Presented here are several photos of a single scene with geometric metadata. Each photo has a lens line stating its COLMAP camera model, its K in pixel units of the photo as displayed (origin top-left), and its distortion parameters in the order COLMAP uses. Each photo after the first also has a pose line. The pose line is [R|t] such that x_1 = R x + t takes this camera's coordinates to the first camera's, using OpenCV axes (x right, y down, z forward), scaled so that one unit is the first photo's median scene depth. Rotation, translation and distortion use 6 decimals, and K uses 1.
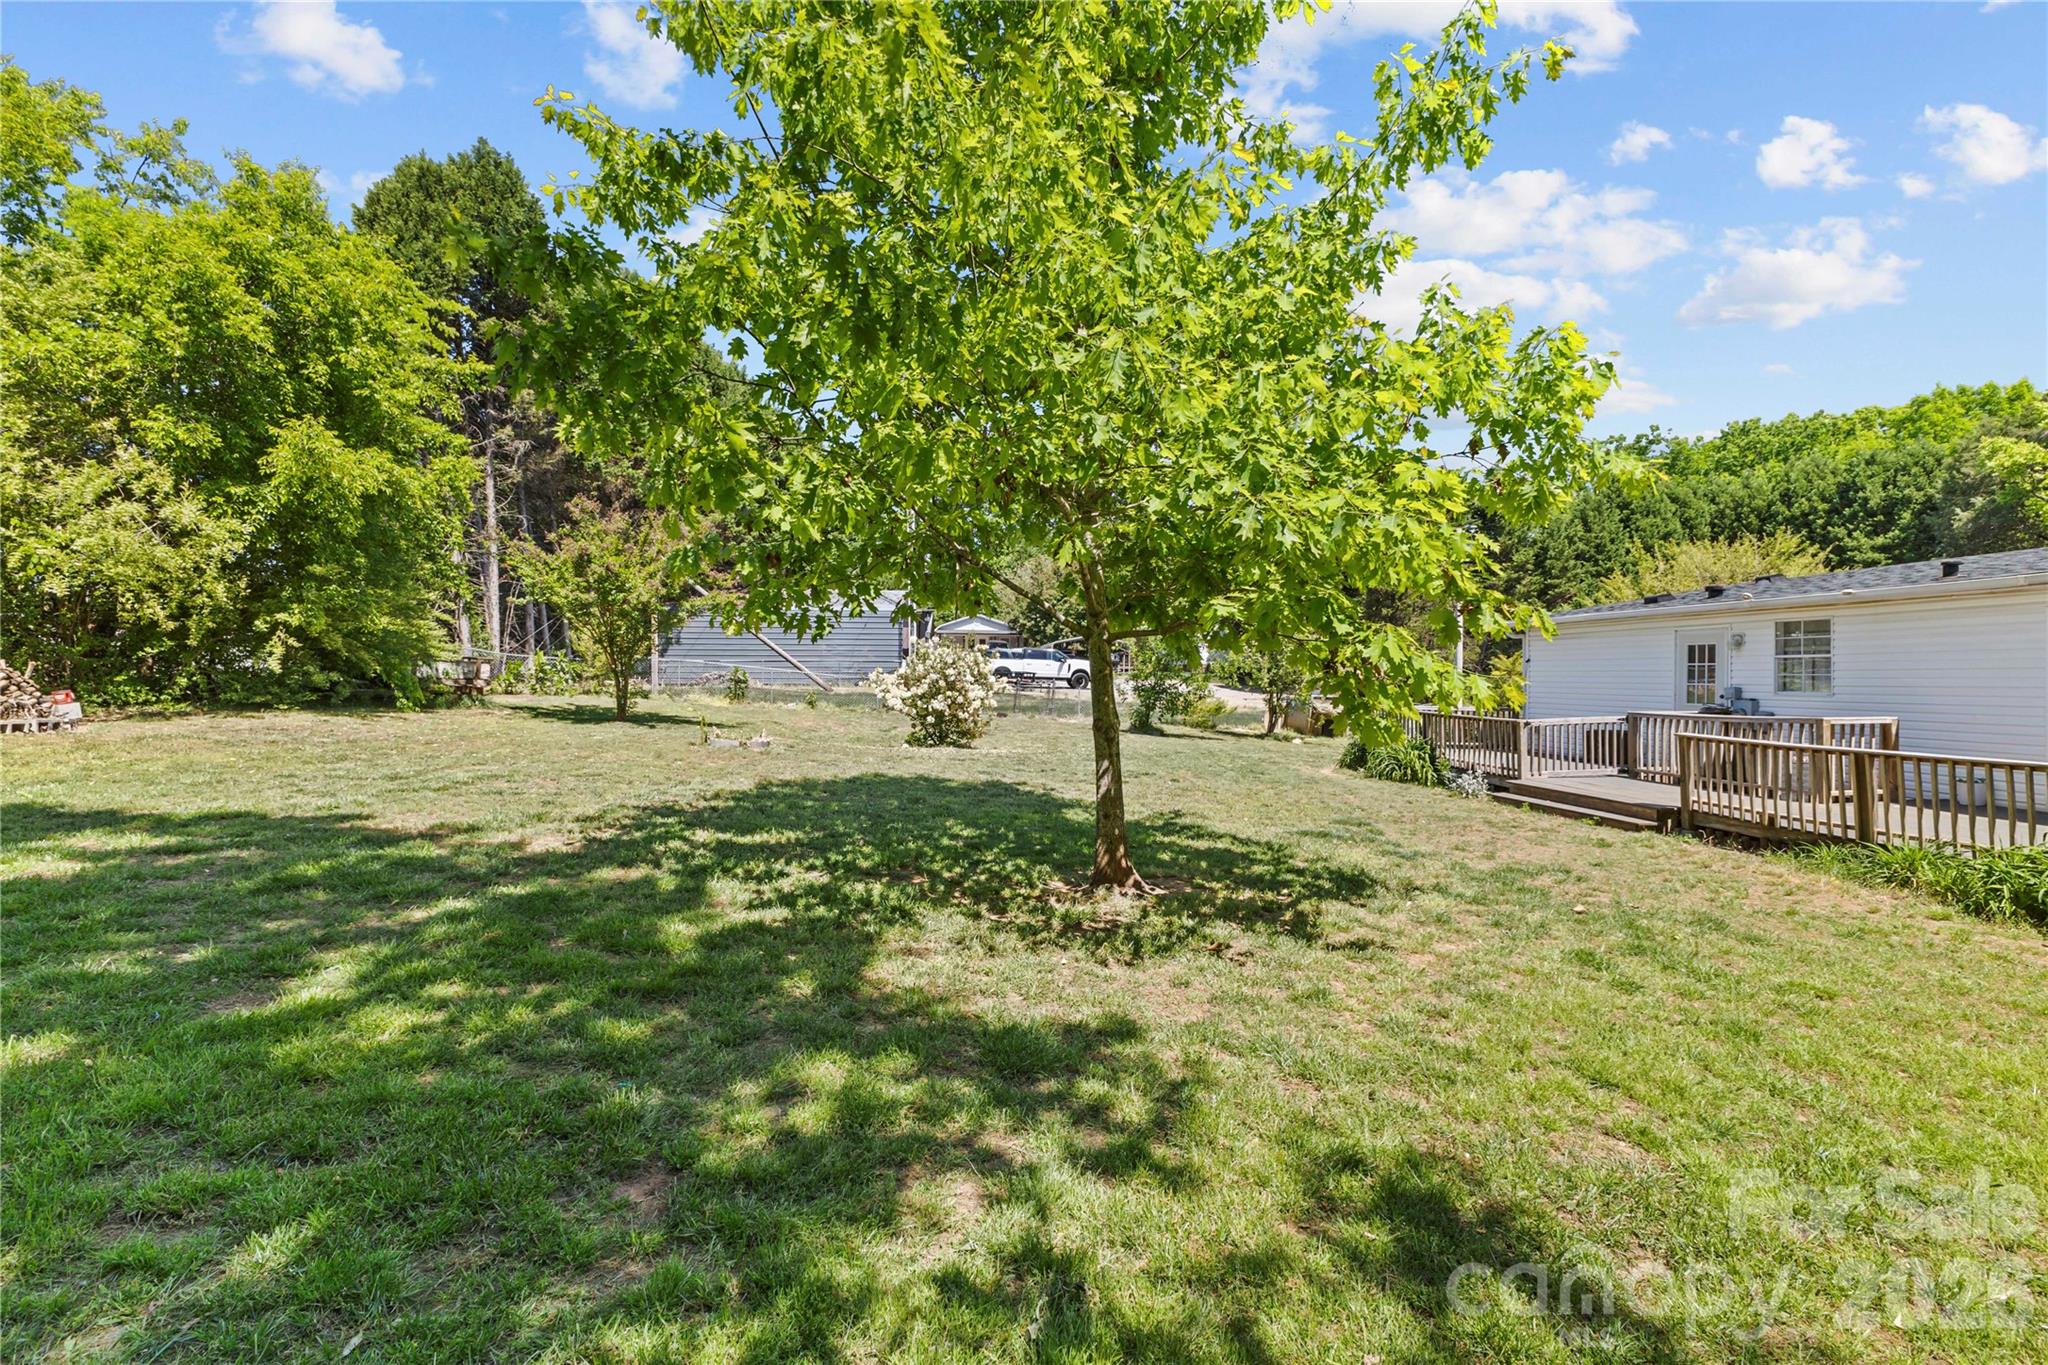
lens RADIAL K [[880.9, 0, 1023.0], [0, 880.9, 676.2], [0, 0, 1]] dist [0.010379, -0.000546]
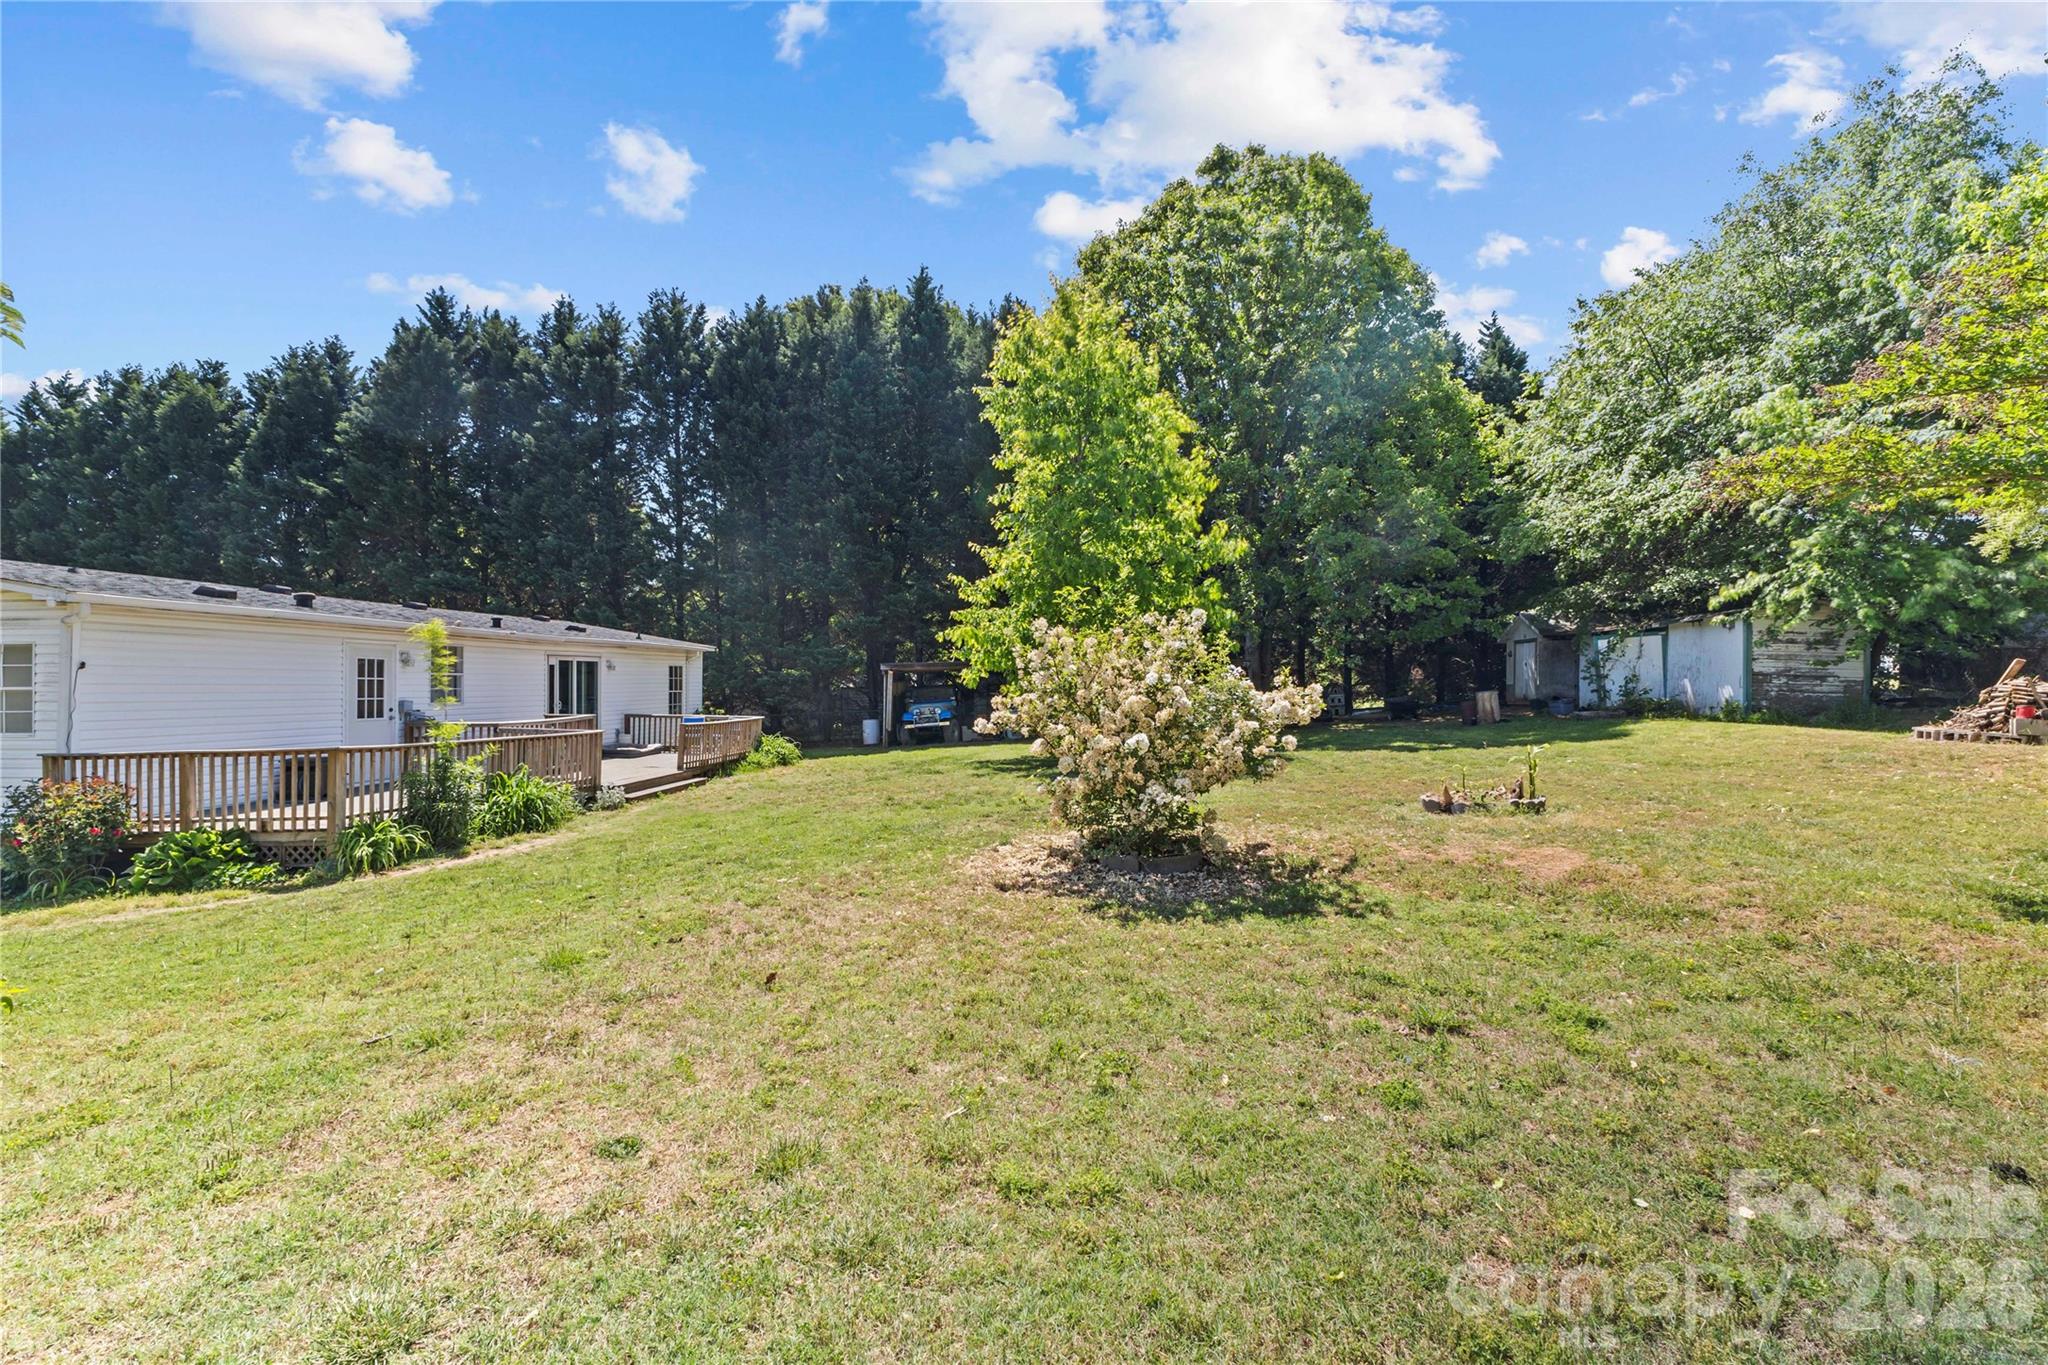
lens RADIAL K [[880.9, 0, 1023.0], [0, 880.9, 676.2], [0, 0, 1]] dist [0.010379, -0.000546]
pose [[-0.980004, 0.001104, 0.198976, -0.111982], [-0.000673, 0.999960, -0.008863, -0.005647], [-0.198978, -0.008820, -0.979964, 1.311151]]
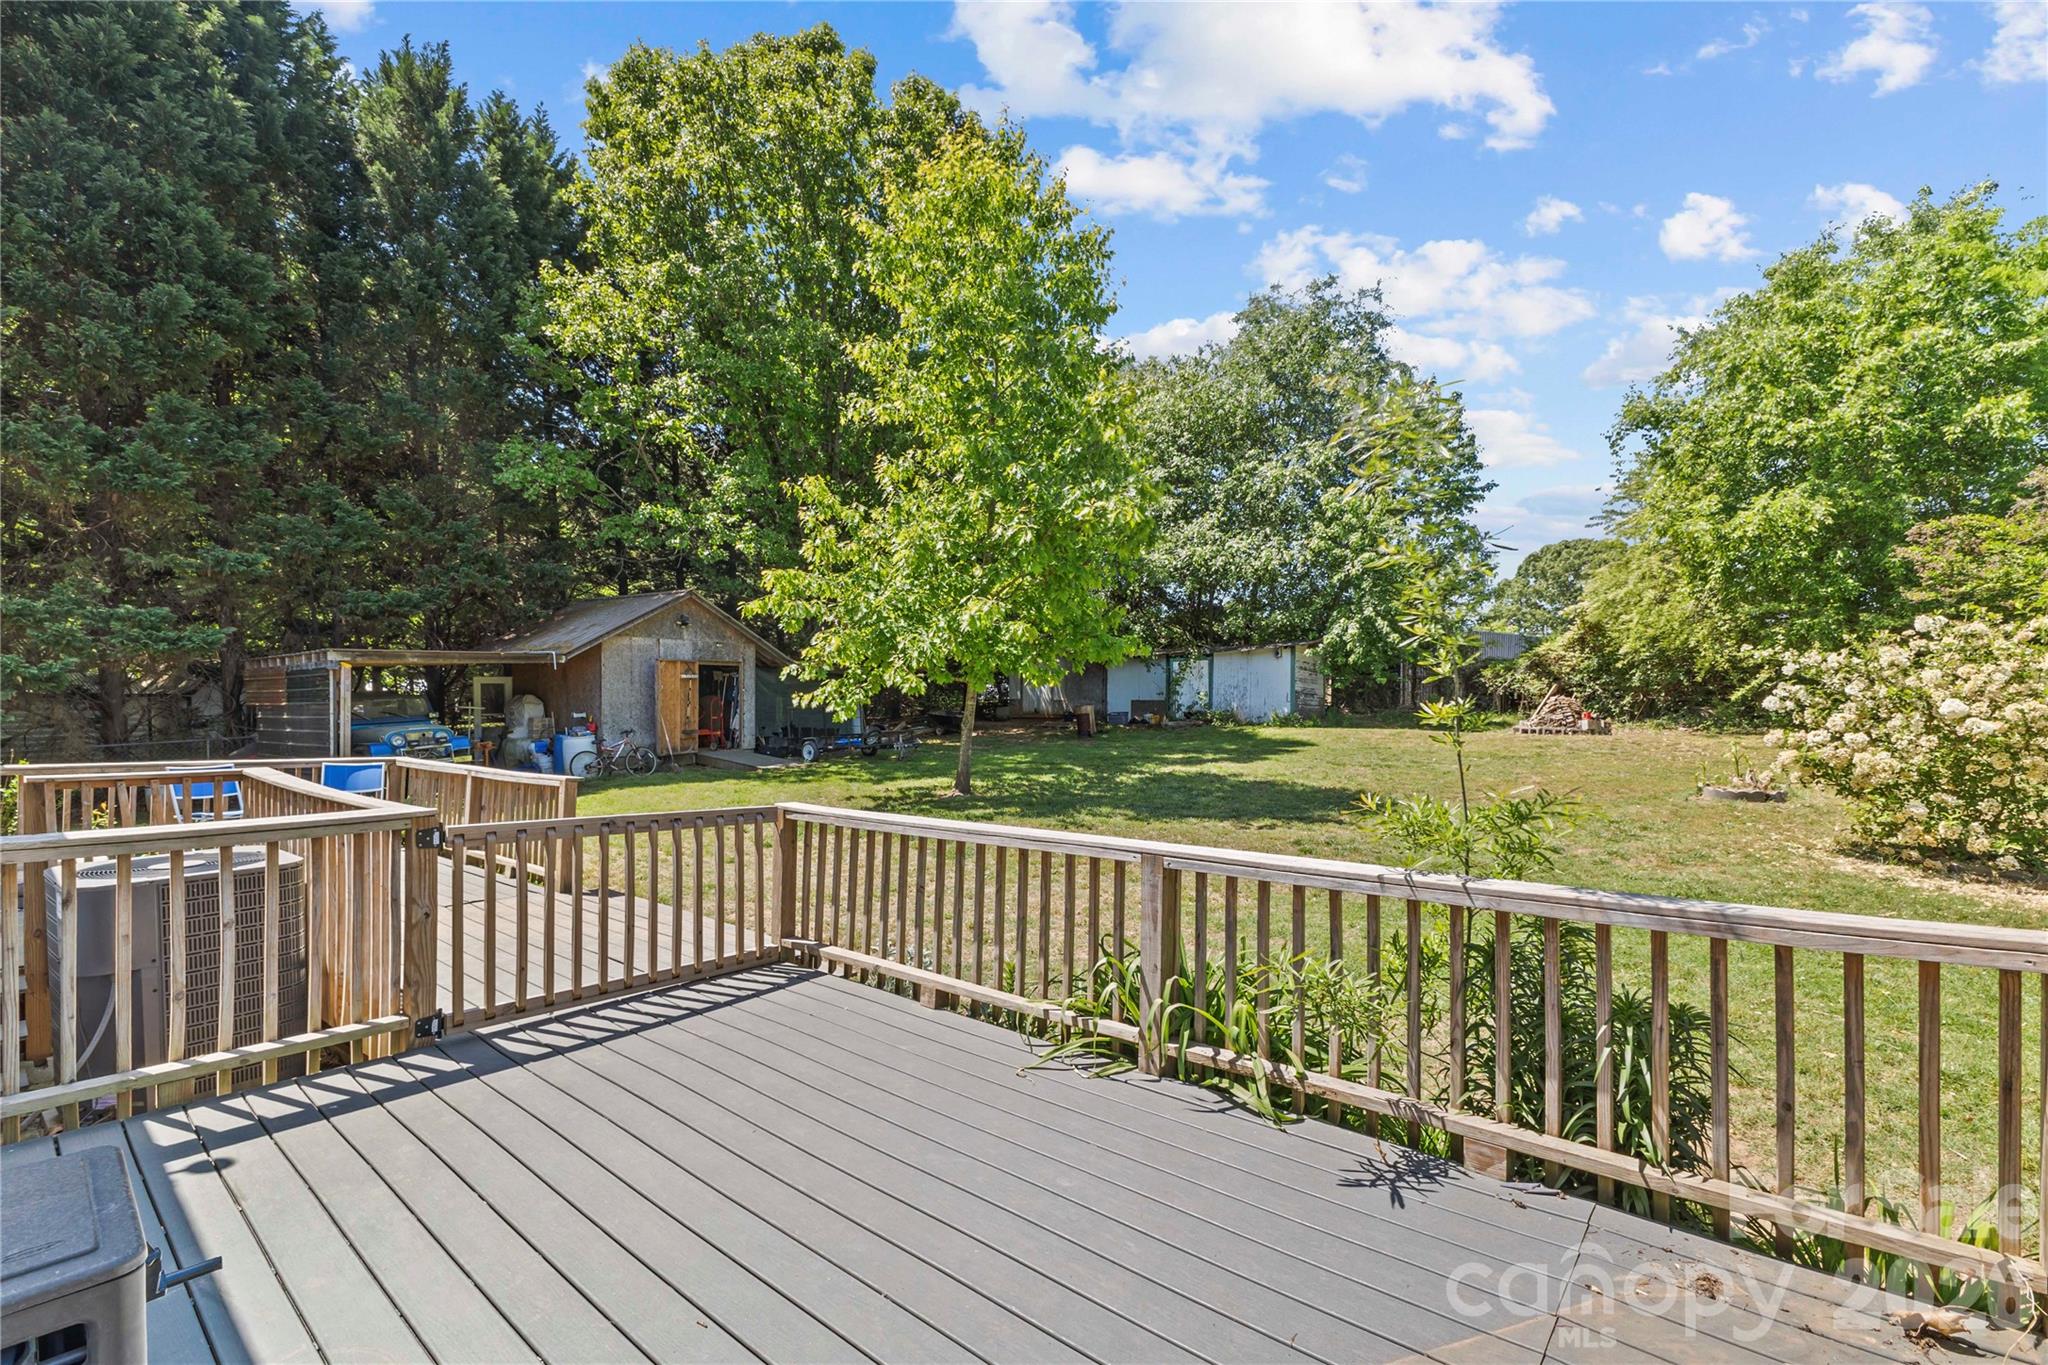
lens RADIAL K [[905.1, 0, 1025.6], [0, 905.1, 723.2], [0, 0, 1]] dist [0.013613, -0.000323]
pose [[-0.726919, 0.010542, -0.686642, 0.503941], [-0.005568, 0.999759, 0.021243, 0.003932], [0.686701, 0.019265, -0.726685, 0.902328]]
